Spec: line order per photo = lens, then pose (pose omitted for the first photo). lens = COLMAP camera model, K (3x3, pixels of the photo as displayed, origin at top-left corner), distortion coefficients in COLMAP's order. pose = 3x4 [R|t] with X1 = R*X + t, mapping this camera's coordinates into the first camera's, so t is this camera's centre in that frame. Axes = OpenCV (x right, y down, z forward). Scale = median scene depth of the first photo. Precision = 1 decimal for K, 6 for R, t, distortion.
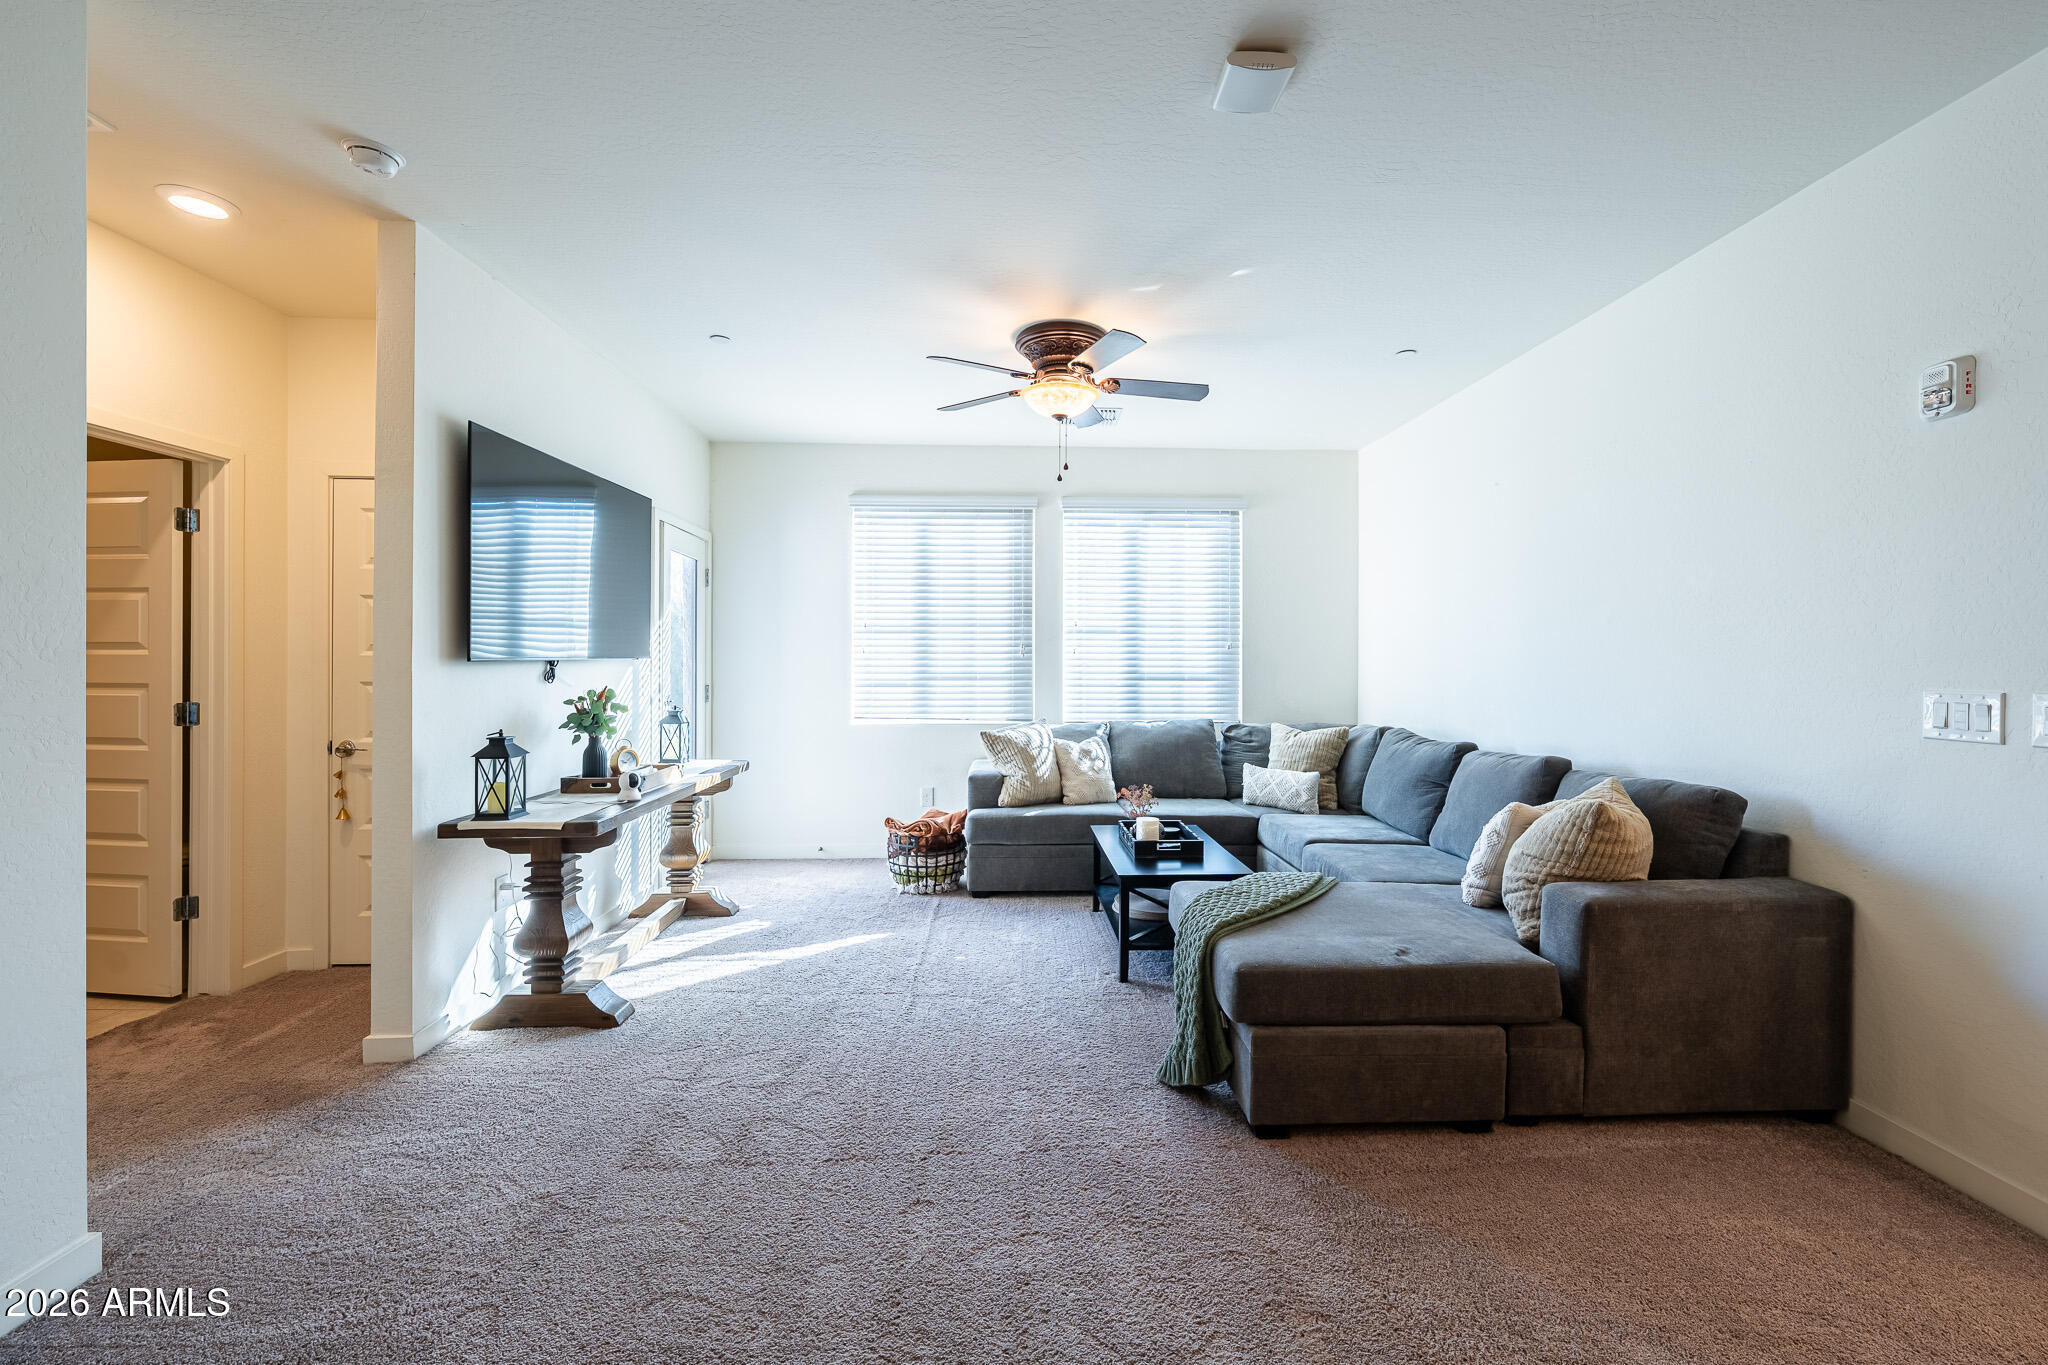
lens RADIAL K [[827.0, 0, 1052.2], [0, 827.0, 660.9], [0, 0, 1]] dist [0.000760, 0.000725]
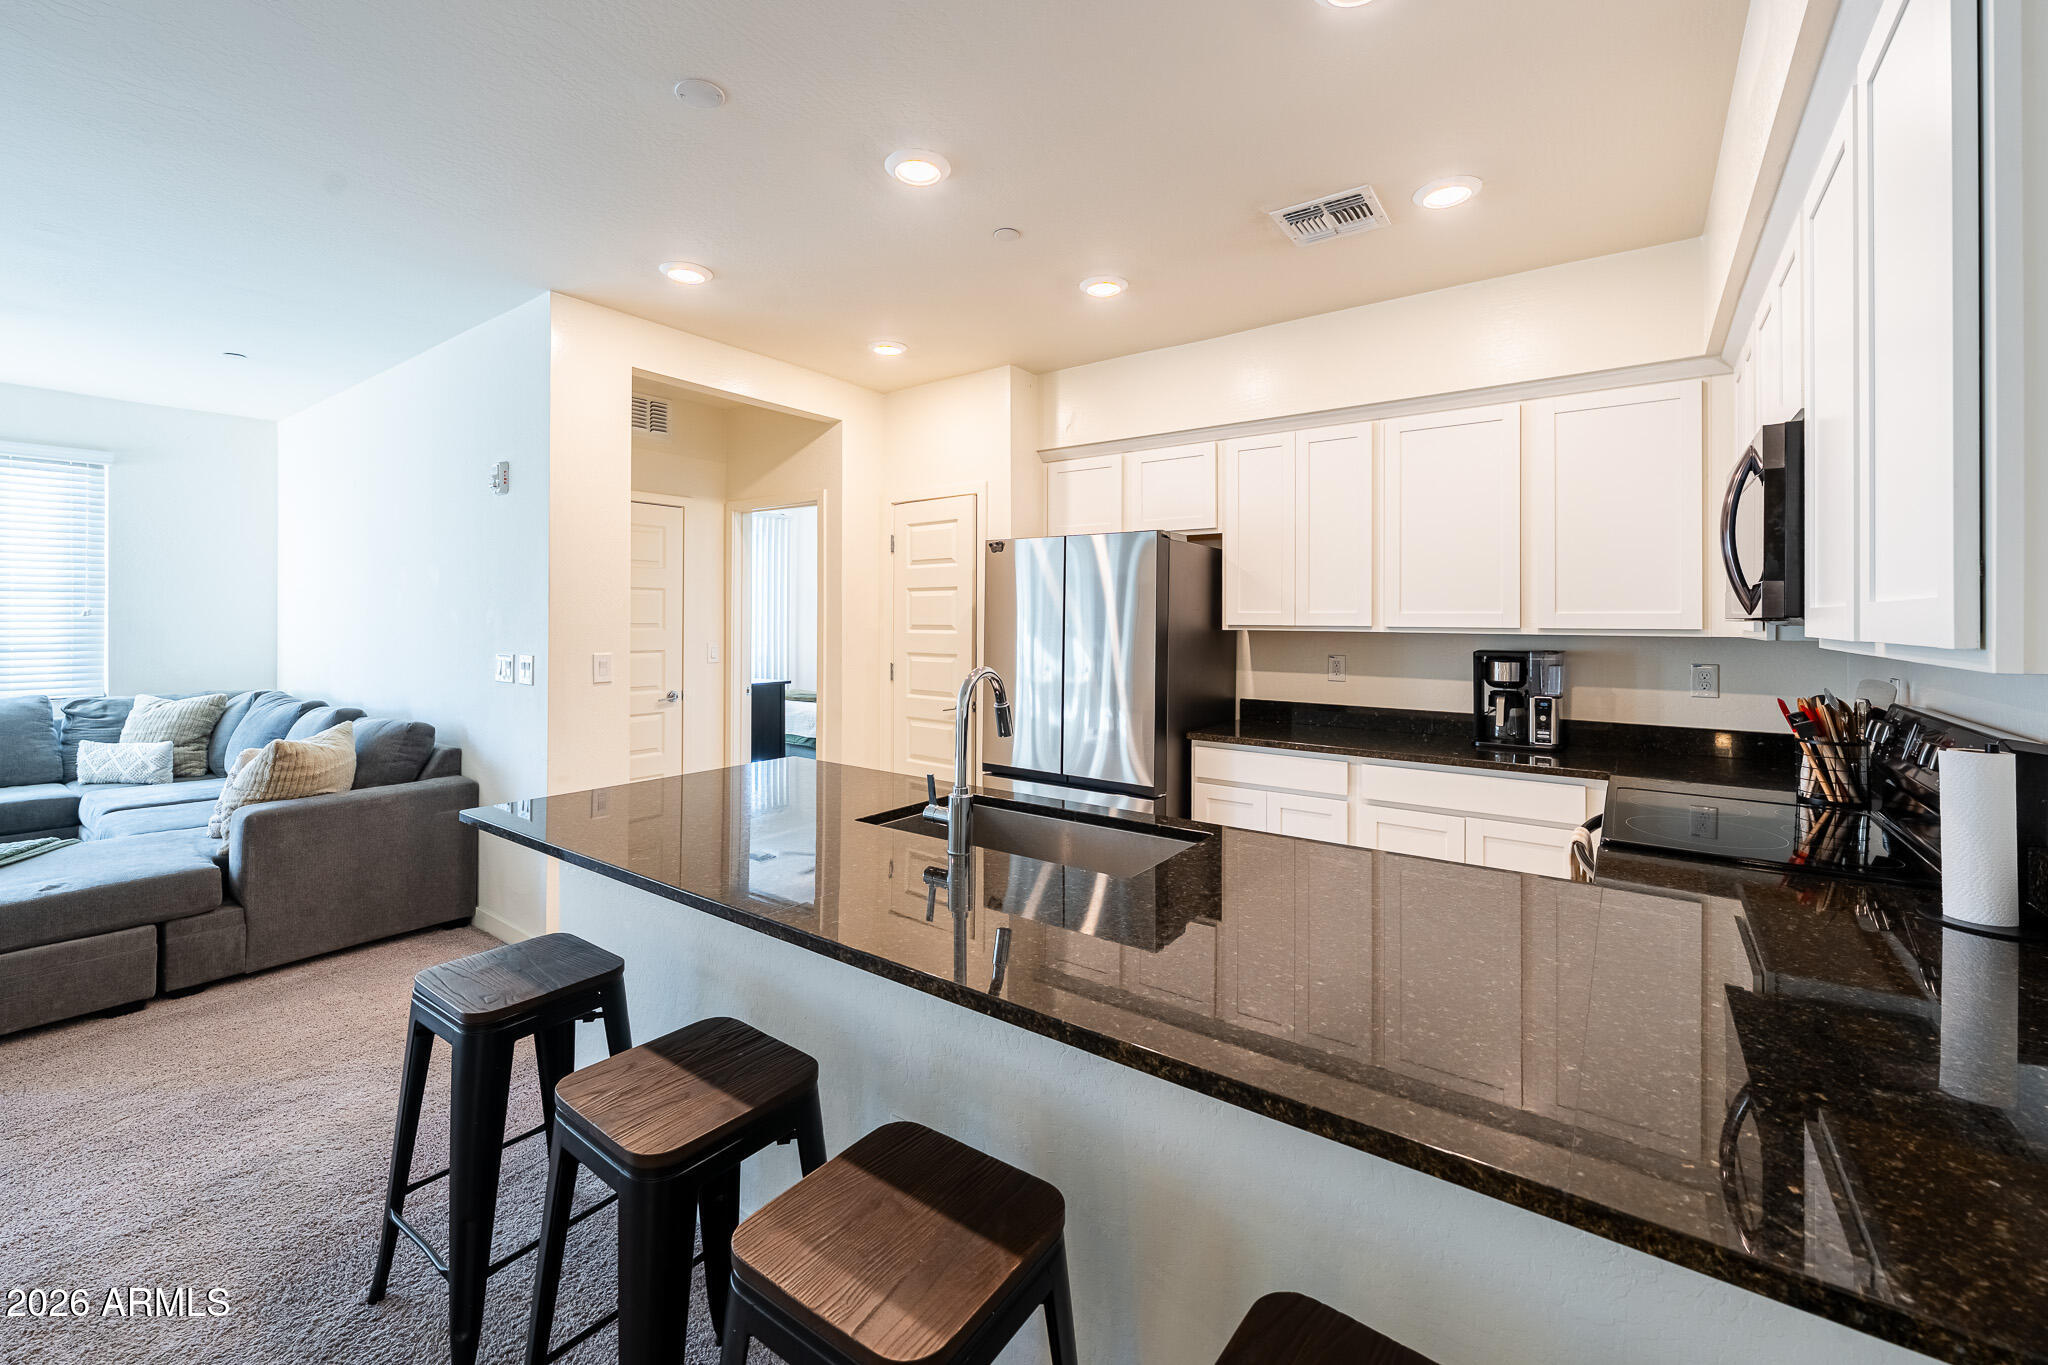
lens RADIAL K [[827.0, 0, 1004.2], [0, 827.0, 612.6], [0, 0, 1]] dist [0.000760, 0.000725]
pose [[0.646242, 0.000547, 0.763132, 0.212707], [-0.001144, 0.999999, 0.000252, -0.024155], [-0.763131, -0.001036, 0.646243, -0.436217]]
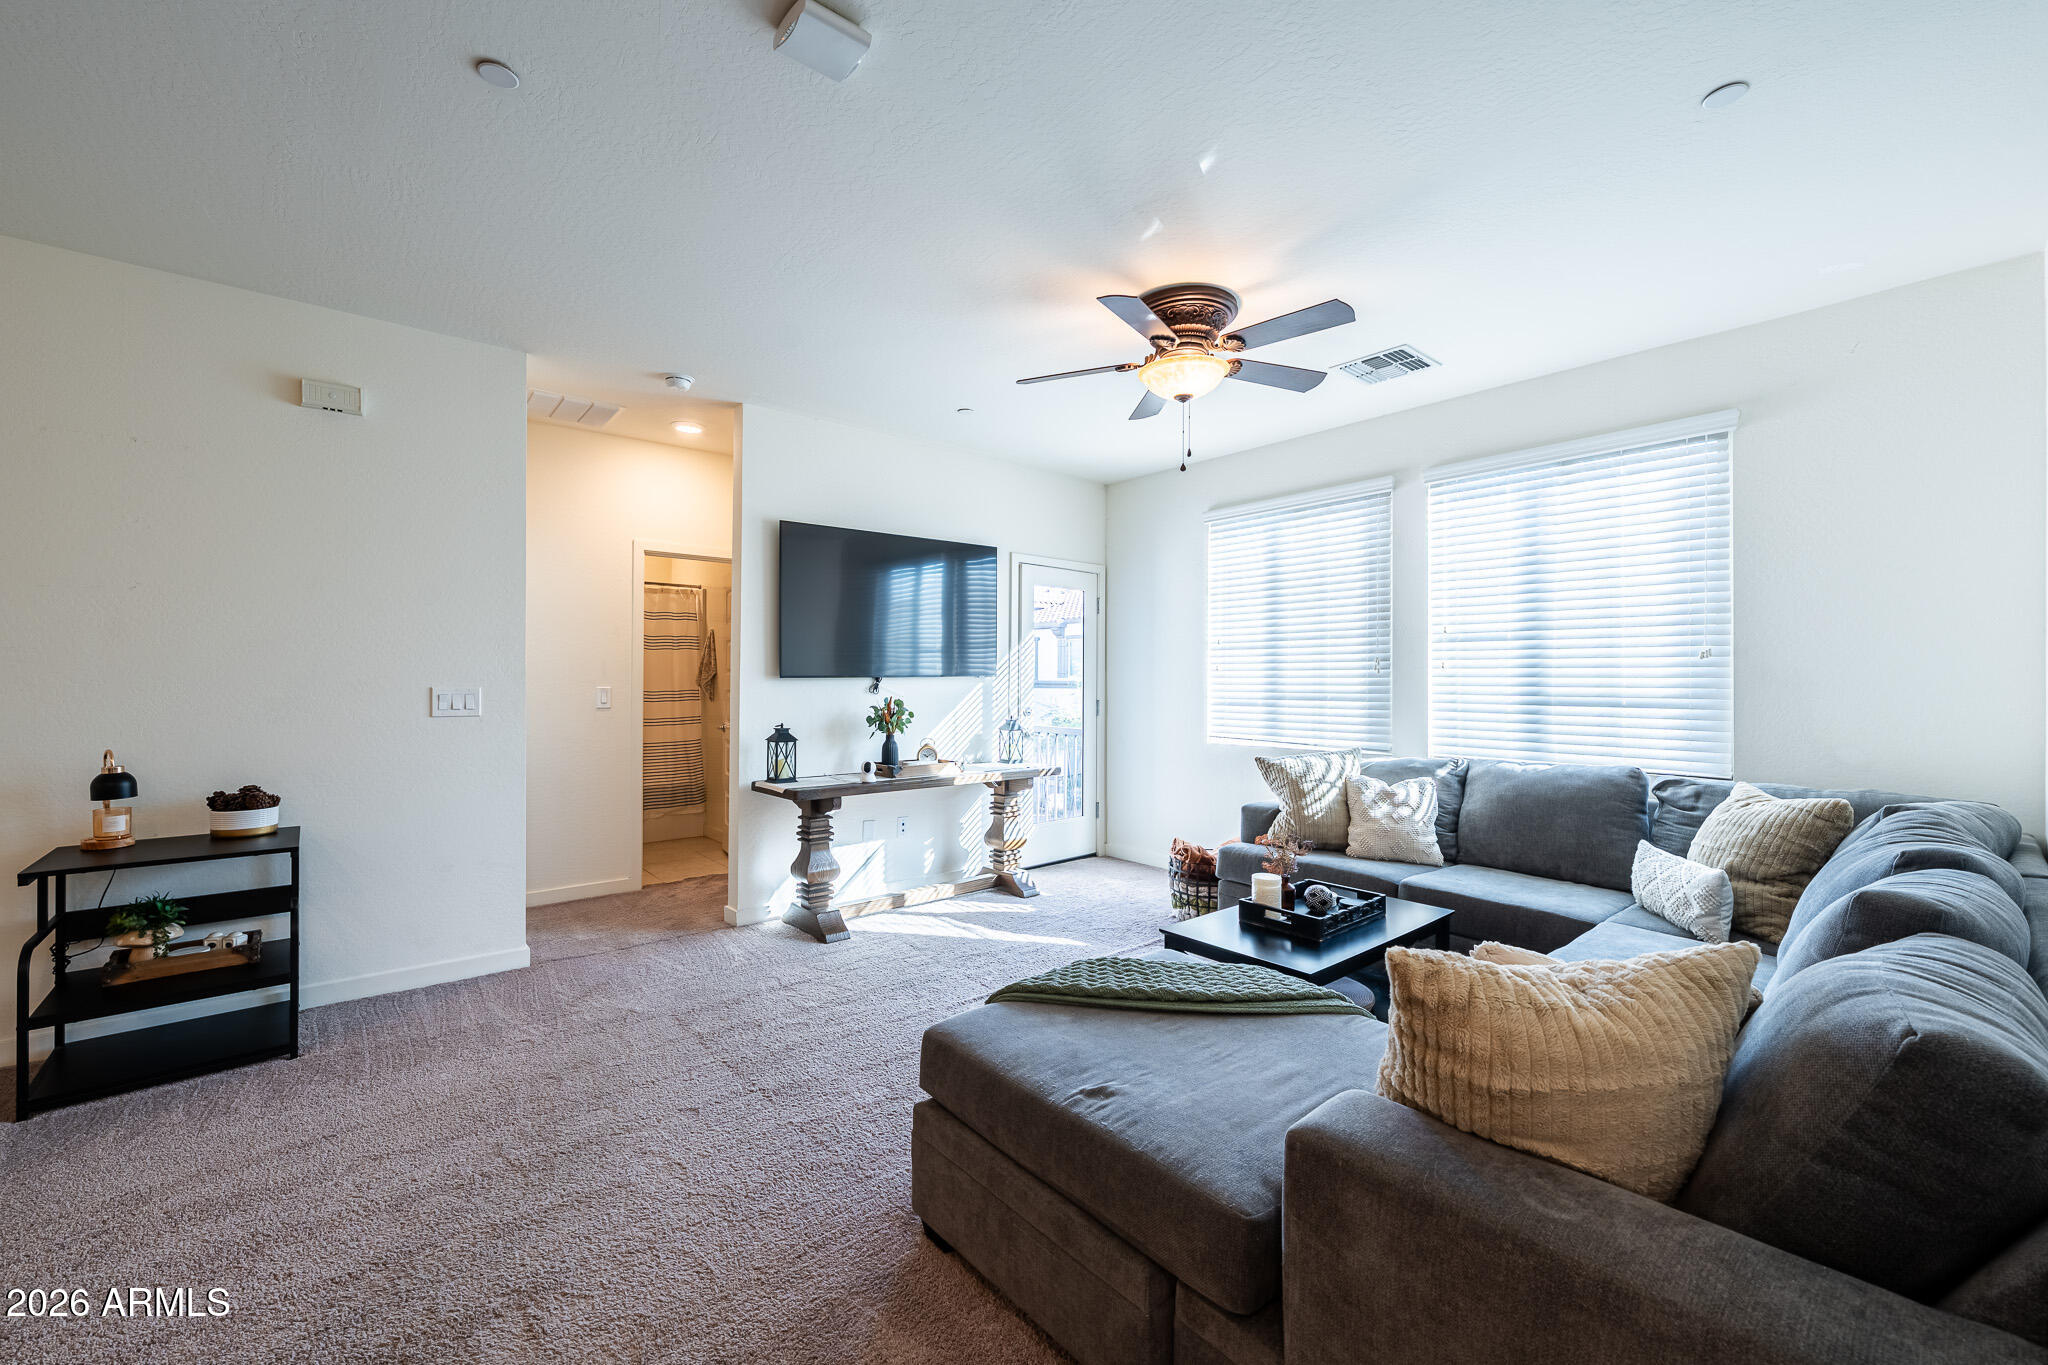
lens RADIAL K [[827.0, 0, 1043.8], [0, 827.0, 677.4], [0, 0, 1]] dist [0.000760, 0.000725]
pose [[0.609022, -0.003118, -0.793147, 0.502462], [-0.000495, 0.999991, -0.004312, 0.003836], [0.793153, 0.003019, 0.609015, 0.287822]]
